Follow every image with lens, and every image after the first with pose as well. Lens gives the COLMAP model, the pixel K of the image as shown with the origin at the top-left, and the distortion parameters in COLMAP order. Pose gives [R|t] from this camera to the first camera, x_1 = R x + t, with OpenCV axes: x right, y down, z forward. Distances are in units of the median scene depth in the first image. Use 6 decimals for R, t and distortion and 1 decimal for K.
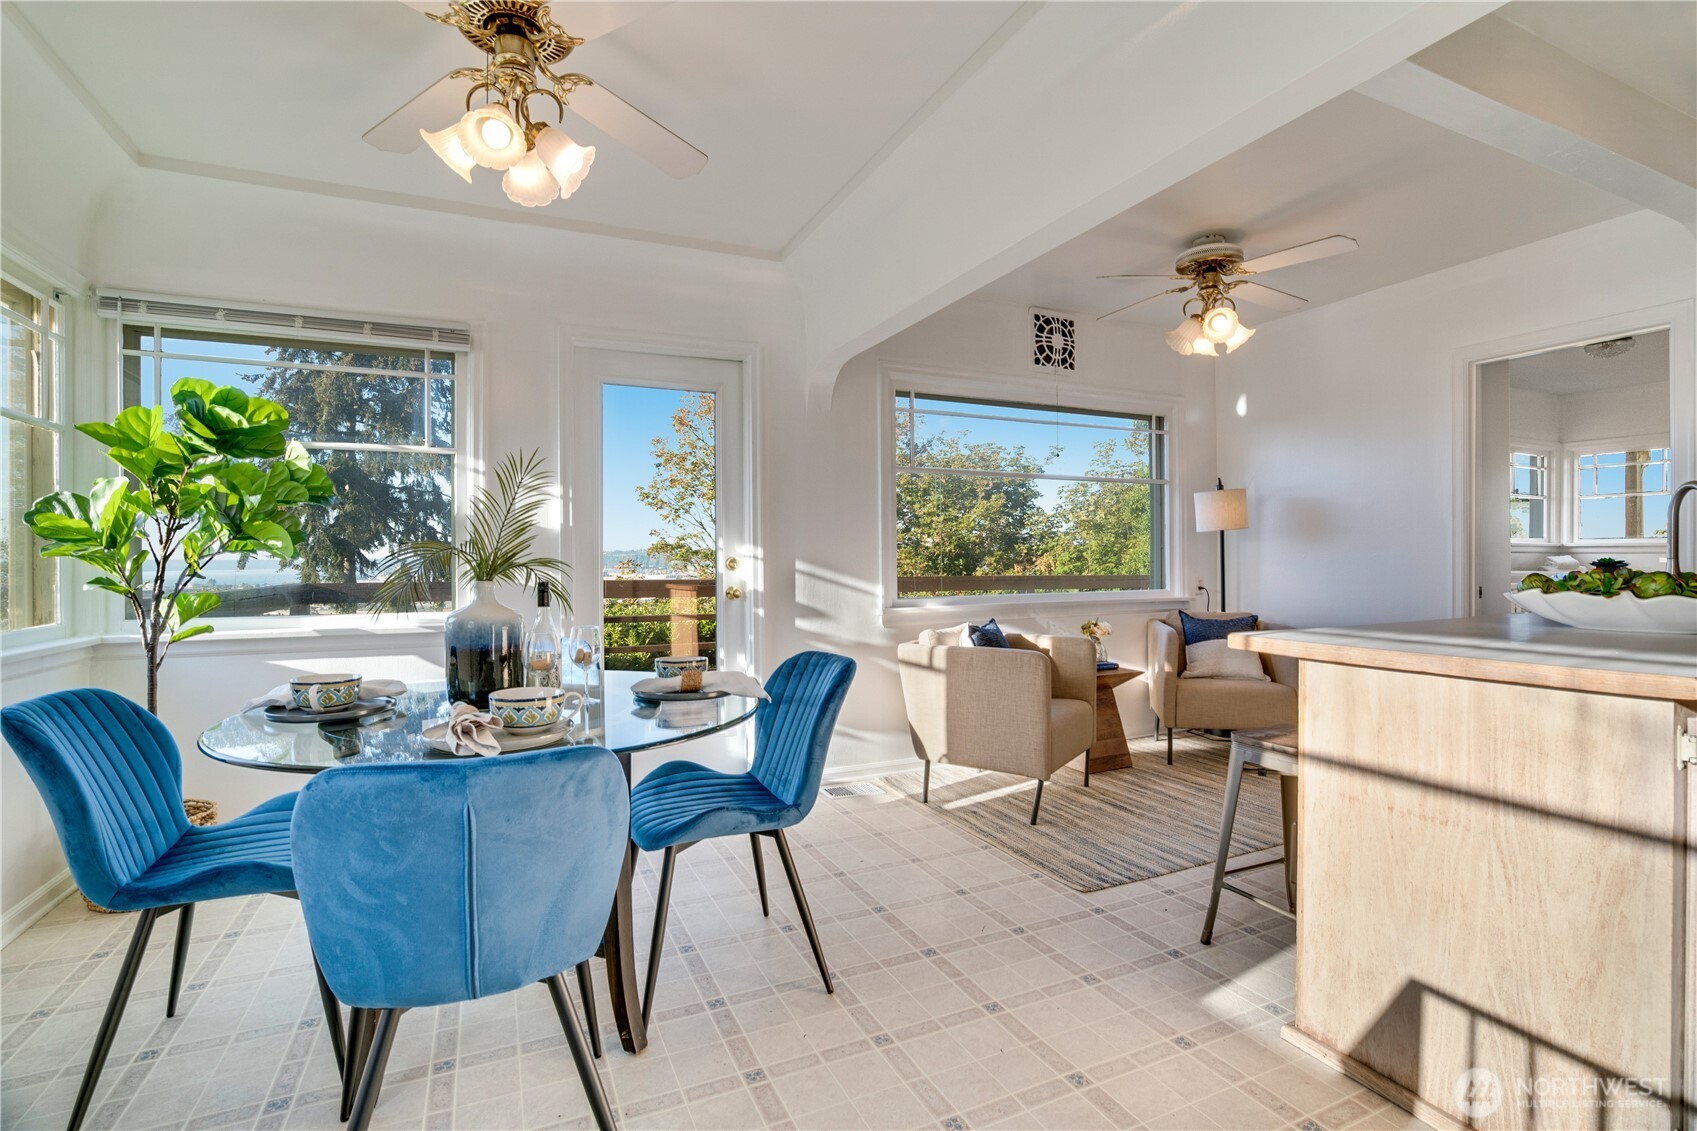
lens RADIAL K [[787.9, 0, 851.1], [0, 787.9, 561.5], [0, 0, 1]] dist [-0.034829, 0.006698]
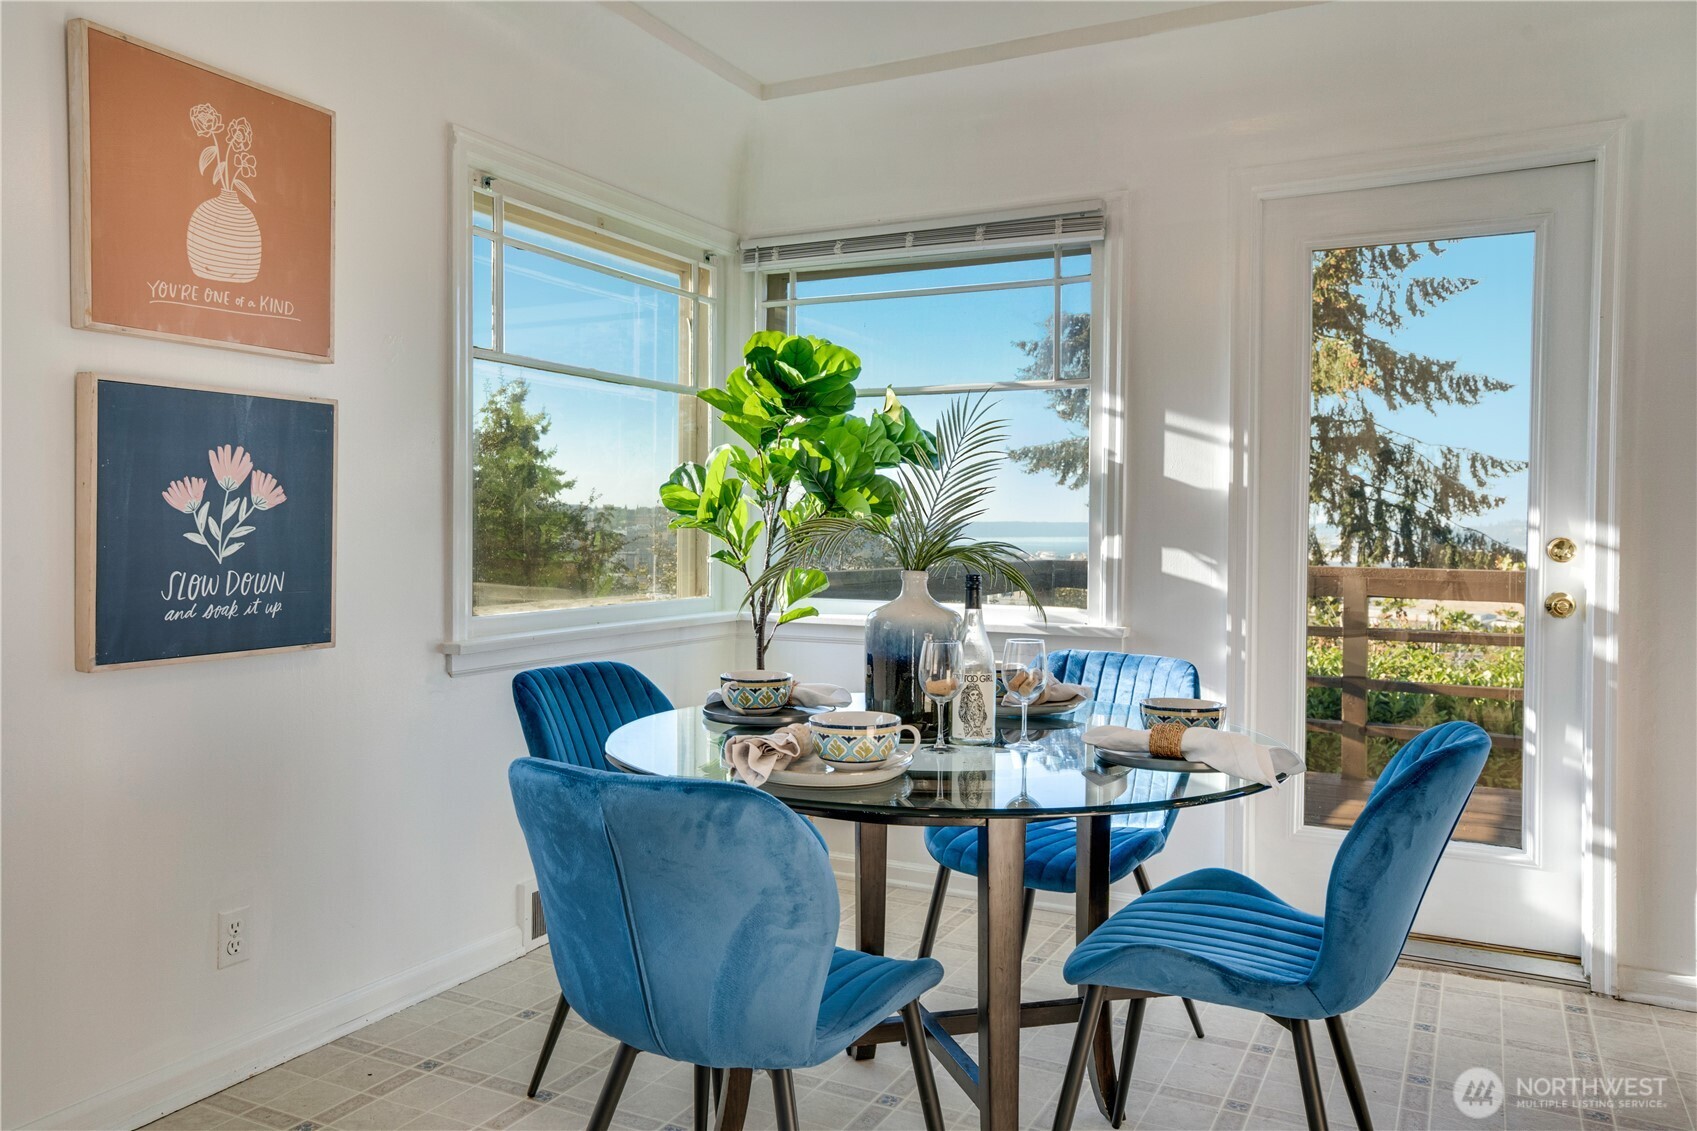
lens RADIAL K [[1274.6, 0, 838.0], [0, 1274.6, 555.6], [0, 0, 1]] dist [0.006005, 0.004894]
pose [[0.616603, 0.028116, -0.786772, 0.336087], [-0.012092, 0.999582, 0.026244, -0.015211], [0.787181, -0.006669, 0.616686, 0.127527]]
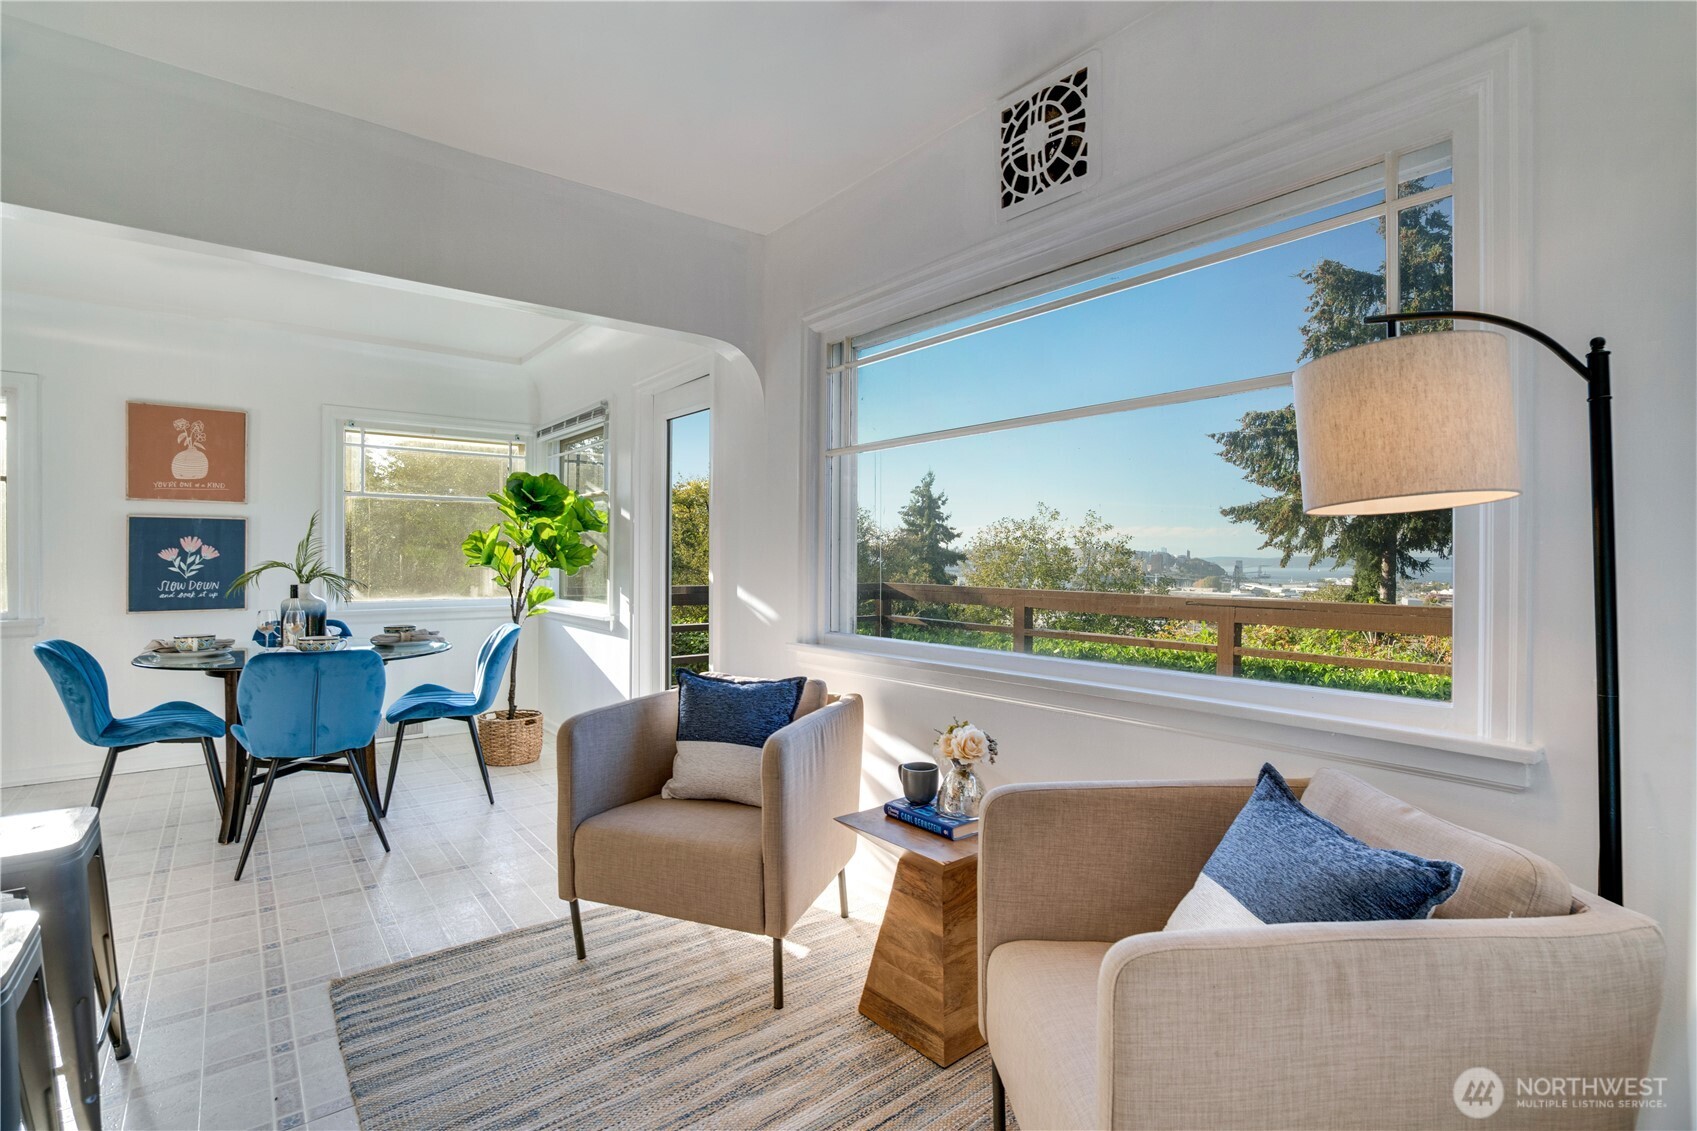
lens RADIAL K [[787.9, 0, 828.2], [0, 787.9, 563.0], [0, 0, 1]] dist [-0.034829, 0.006698]
pose [[0.226866, 0.012922, -0.973840, 1.211116], [-0.008663, 0.999899, 0.011250, -0.041426], [0.973888, 0.005884, 0.226955, 1.321115]]
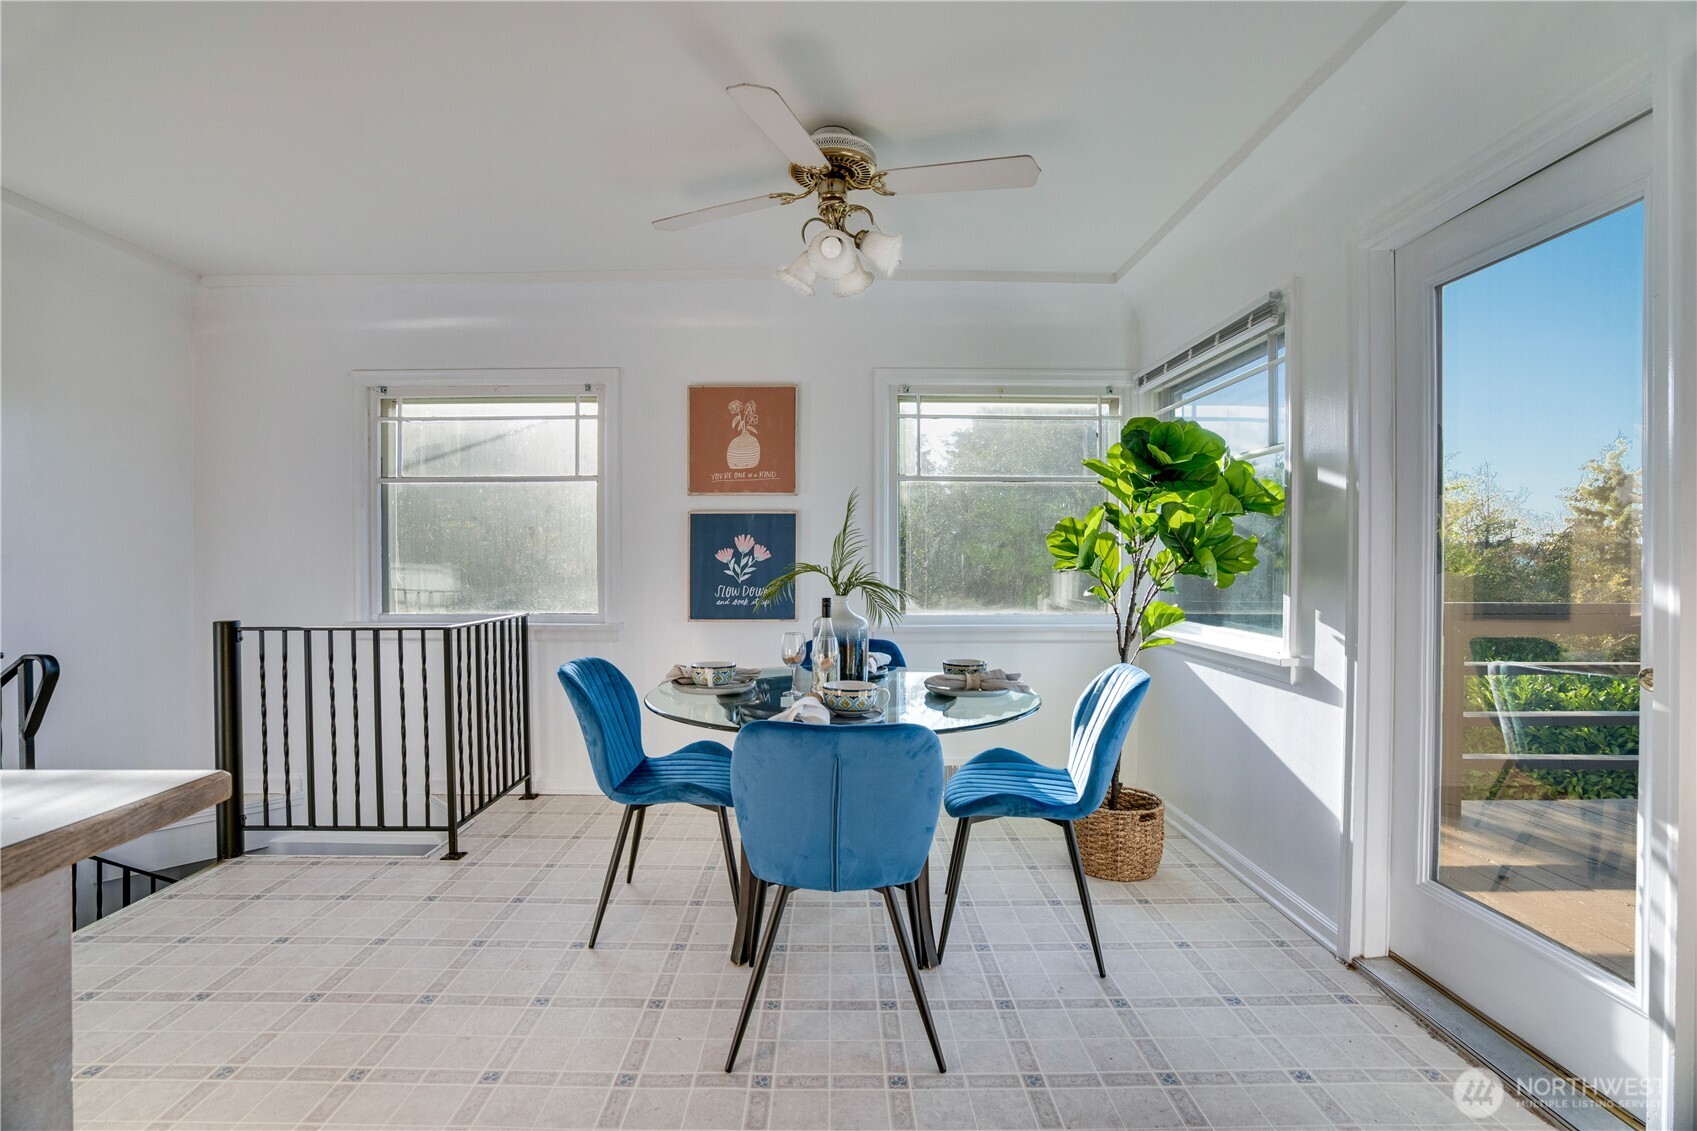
lens RADIAL K [[787.9, 0, 840.9], [0, 787.9, 566.2], [0, 0, 1]] dist [-0.034829, 0.006698]
pose [[-0.407002, 0.014514, -0.913312, 0.555439], [-0.001974, 0.999857, 0.016769, -0.034315], [0.913425, 0.008628, -0.406915, 1.126862]]
